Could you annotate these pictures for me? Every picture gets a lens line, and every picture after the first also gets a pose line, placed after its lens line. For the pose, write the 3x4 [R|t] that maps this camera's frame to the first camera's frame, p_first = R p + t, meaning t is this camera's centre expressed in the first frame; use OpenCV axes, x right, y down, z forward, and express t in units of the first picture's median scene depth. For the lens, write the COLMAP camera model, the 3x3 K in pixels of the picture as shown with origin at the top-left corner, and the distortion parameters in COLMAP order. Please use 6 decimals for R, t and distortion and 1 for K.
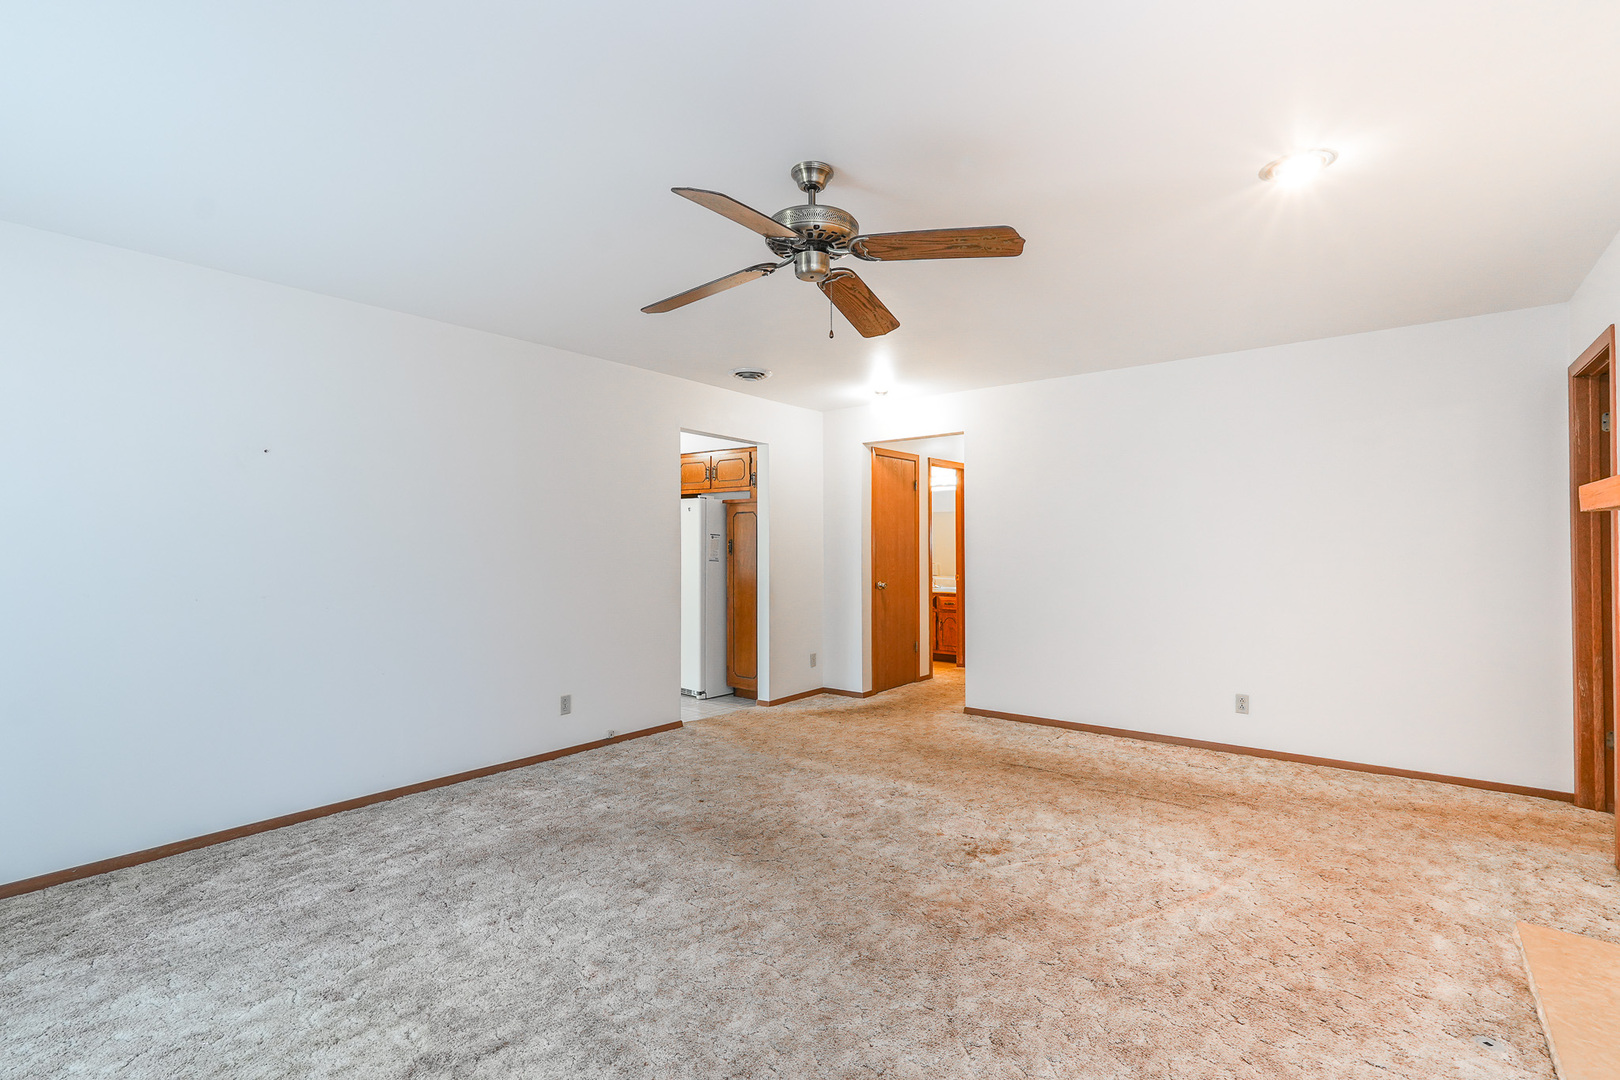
lens RADIAL K [[739.7, 0, 805.6], [0, 739.7, 540.8], [0, 0, 1]] dist [-0.014981, 0.005079]
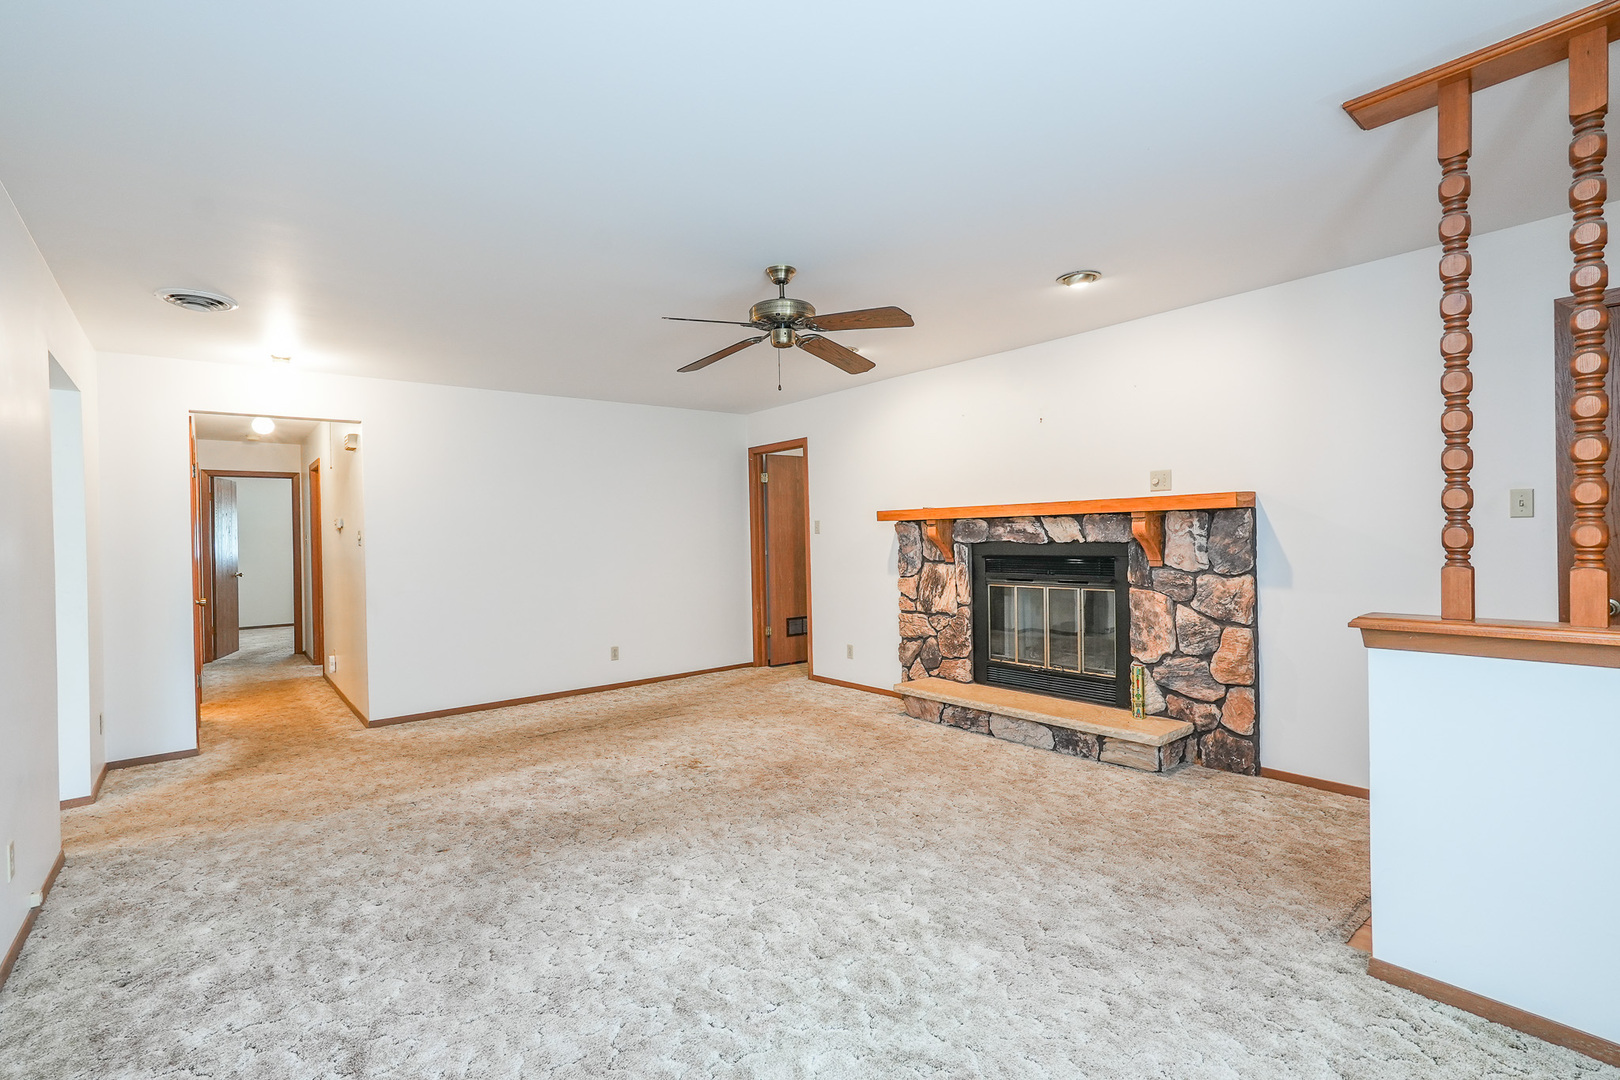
lens RADIAL K [[739.7, 0, 806.8], [0, 739.7, 539.0], [0, 0, 1]] dist [-0.014981, 0.005079]
pose [[0.207198, -0.006180, 0.978280, -0.948545], [0.014794, 0.999885, 0.003183, 0.006399], [-0.978187, 0.013814, 0.207266, 0.465322]]
